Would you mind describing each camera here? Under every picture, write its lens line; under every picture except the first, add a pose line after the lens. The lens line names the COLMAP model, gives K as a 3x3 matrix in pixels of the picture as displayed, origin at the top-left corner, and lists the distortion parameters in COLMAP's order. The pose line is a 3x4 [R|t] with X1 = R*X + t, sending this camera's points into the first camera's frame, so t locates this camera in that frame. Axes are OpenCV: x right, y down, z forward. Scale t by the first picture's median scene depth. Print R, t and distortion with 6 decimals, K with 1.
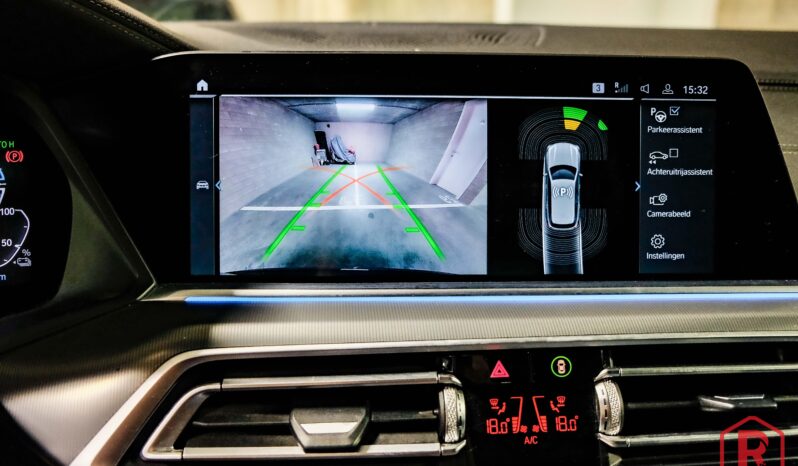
lens RADIAL K [[626.9, 0, 399.0], [0, 626.9, 233.0], [0, 0, 1]] dist [-0.021485, 0.007727]
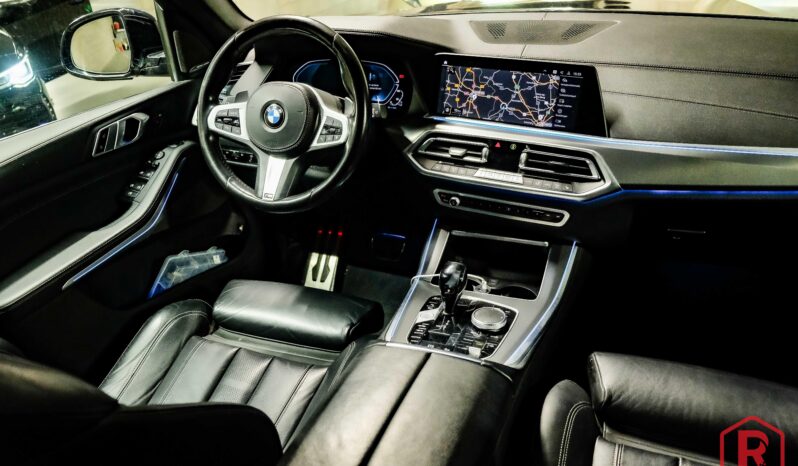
lens RADIAL K [[626.9, 0, 399.0], [0, 626.9, 233.0], [0, 0, 1]] dist [-0.021485, 0.007727]
pose [[0.831235, 0.213365, -0.513346, 1.794843], [-0.105122, 0.967082, 0.231736, -0.095014], [0.545892, -0.138663, 0.826302, -2.697826]]
